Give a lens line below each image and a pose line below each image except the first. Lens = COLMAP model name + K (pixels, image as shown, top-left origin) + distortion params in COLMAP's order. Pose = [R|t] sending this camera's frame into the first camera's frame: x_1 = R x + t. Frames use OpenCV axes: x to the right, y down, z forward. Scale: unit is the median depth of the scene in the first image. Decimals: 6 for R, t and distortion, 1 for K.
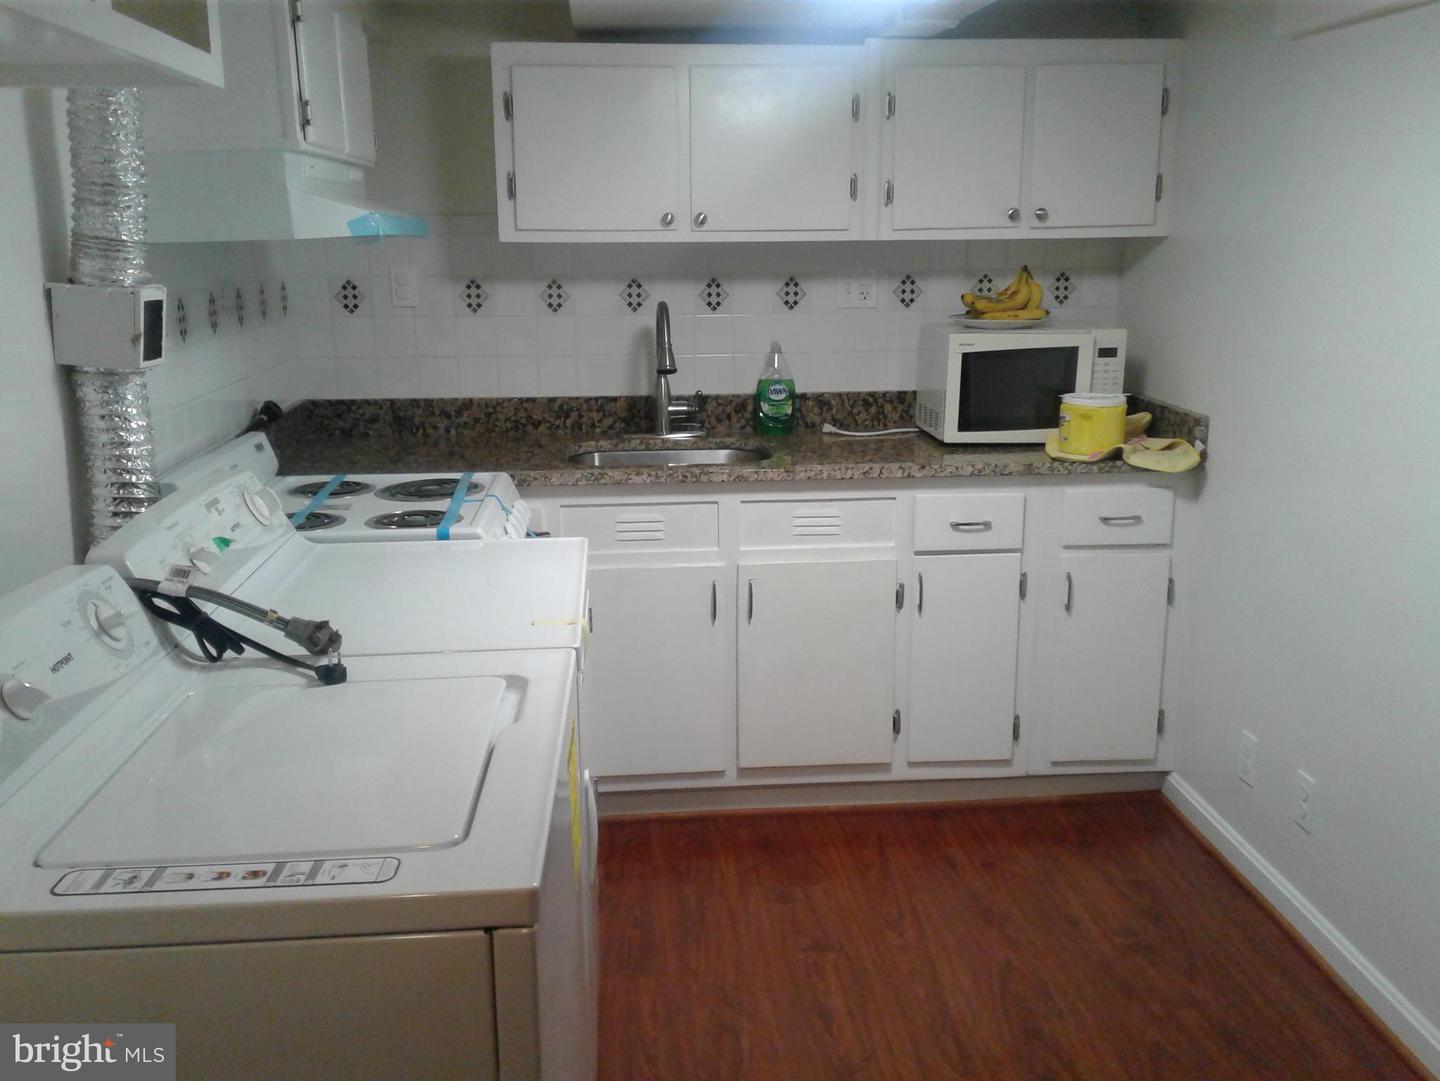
lens RADIAL K [[1334.6, 0, 720.0], [0, 1334.6, 540.5], [0, 0, 1]] dist [0.142825, -0.292394]
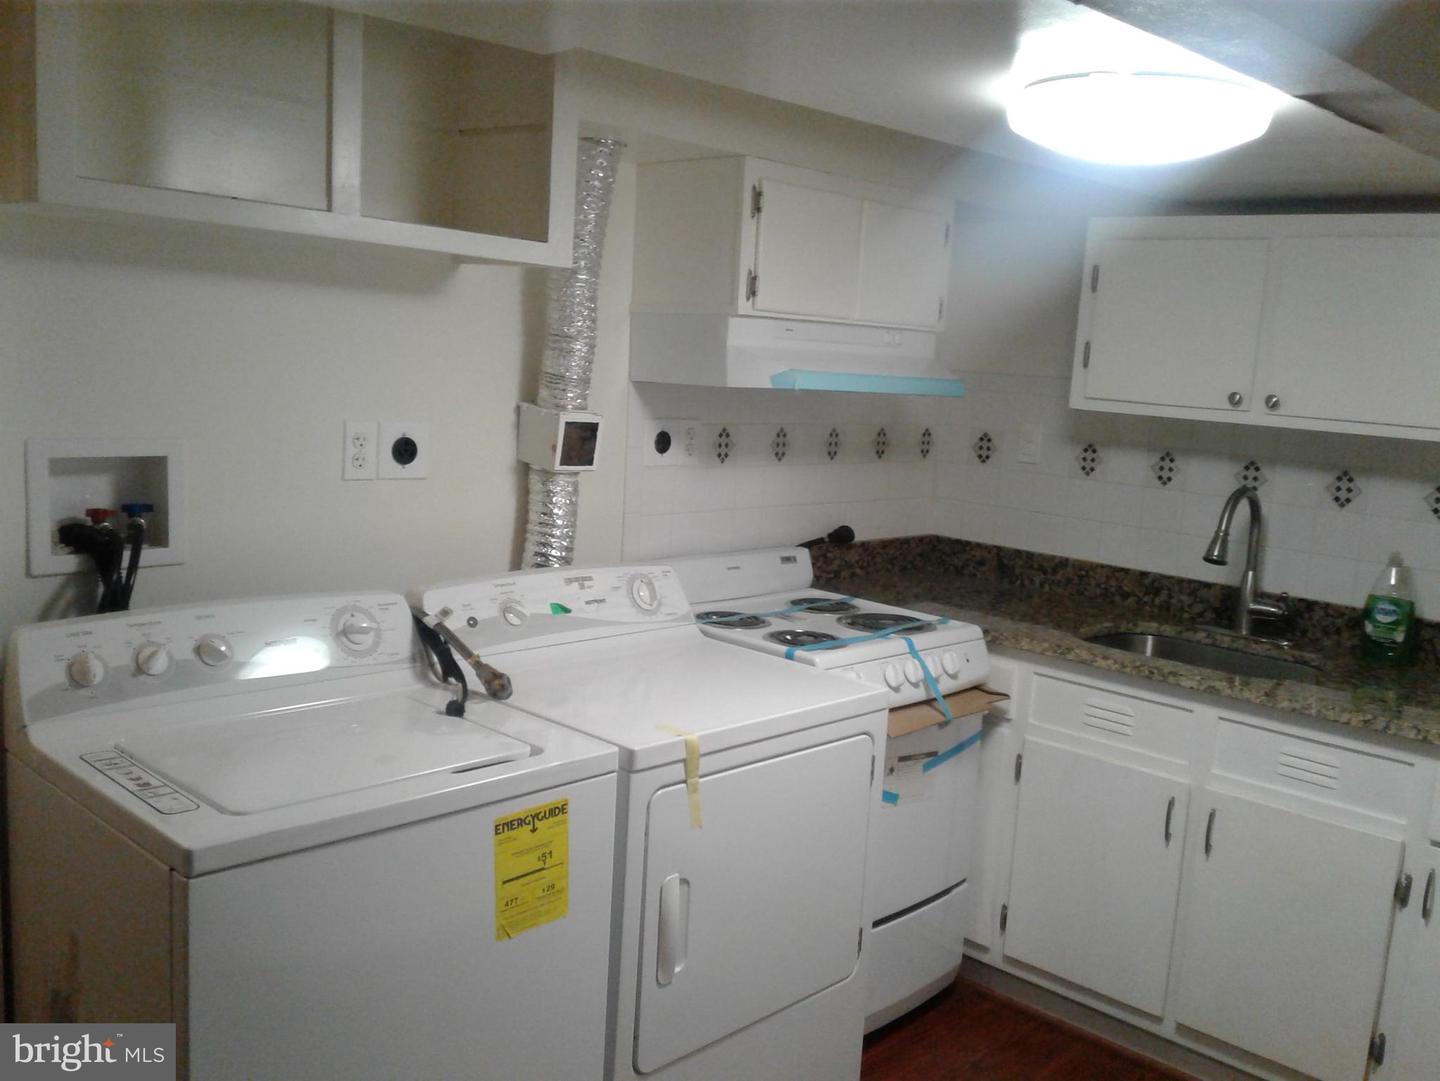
lens RADIAL K [[1334.6, 0, 720.0], [0, 1334.6, 540.5], [0, 0, 1]] dist [0.142825, -0.292394]
pose [[0.666377, 0.159078, -0.728448, 0.373146], [-0.237947, 0.971262, -0.005568, -0.051744], [0.706628, 0.177042, 0.685079, 0.127072]]
